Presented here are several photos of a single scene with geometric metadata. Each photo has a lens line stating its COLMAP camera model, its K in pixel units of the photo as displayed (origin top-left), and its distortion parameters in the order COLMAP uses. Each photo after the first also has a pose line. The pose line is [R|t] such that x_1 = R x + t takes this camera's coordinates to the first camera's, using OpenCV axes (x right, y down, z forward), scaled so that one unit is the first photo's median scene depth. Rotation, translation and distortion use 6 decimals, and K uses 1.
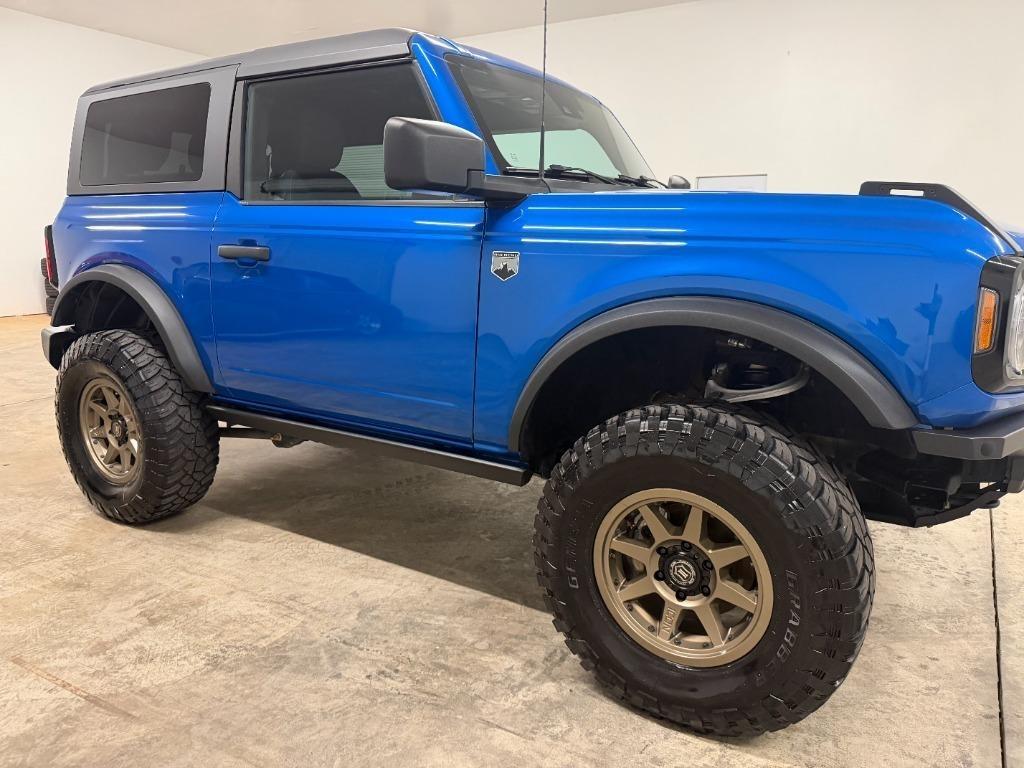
lens RADIAL K [[722.7, 0, 518.4], [0, 722.7, 385.4], [0, 0, 1]] dist [0.021438, -0.025389]
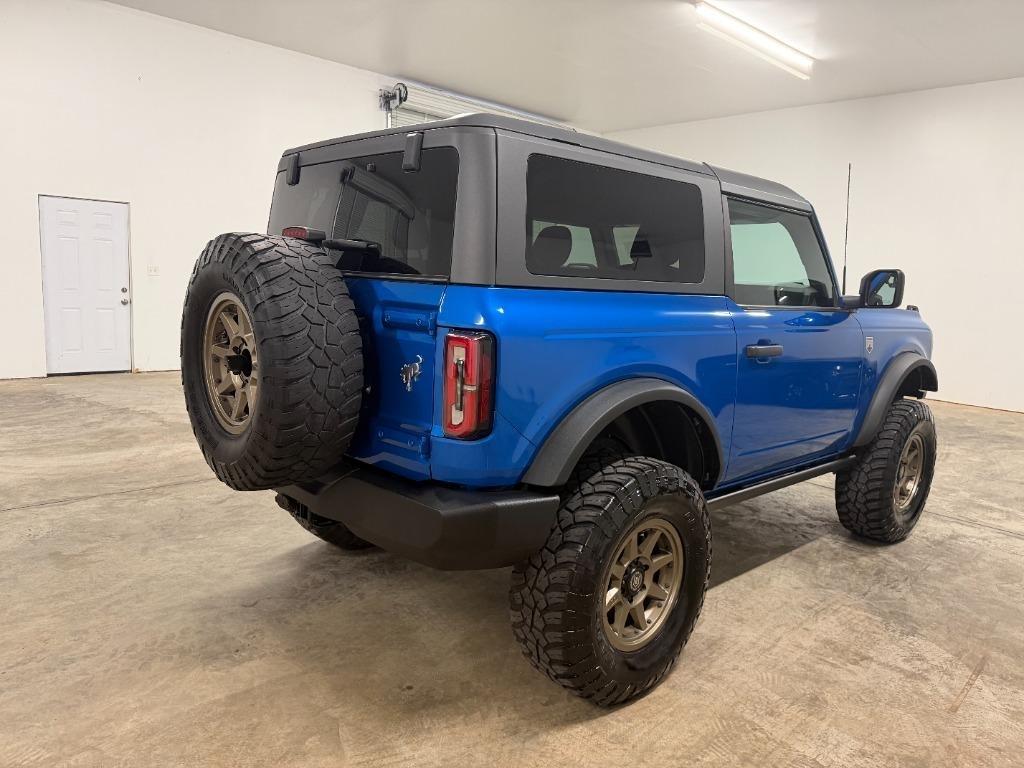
lens RADIAL K [[722.7, 0, 514.4], [0, 722.7, 384.2], [0, 0, 1]] dist [0.021438, -0.025389]
pose [[0.257906, -0.141877, 0.955696, -1.869639], [0.148889, 0.983180, 0.105778, -0.365468], [-0.954629, 0.115011, 0.274692, 1.252587]]
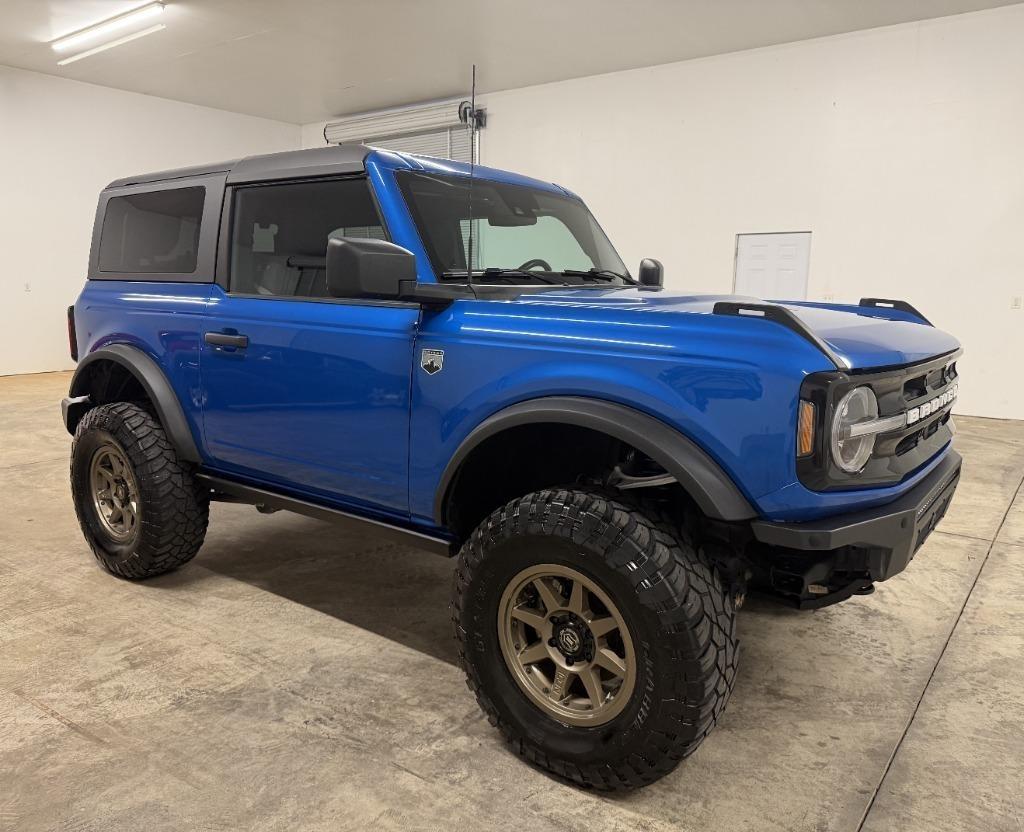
lens RADIAL K [[781.4, 0, 494.9], [0, 781.4, 420.6], [0, 0, 1]] dist [0.036208, -0.047792]
pose [[0.994382, 0.017881, -0.104331, 0.192800], [-0.020965, 0.999373, -0.028532, -0.037254], [0.103755, 0.030559, 0.994133, -0.190050]]
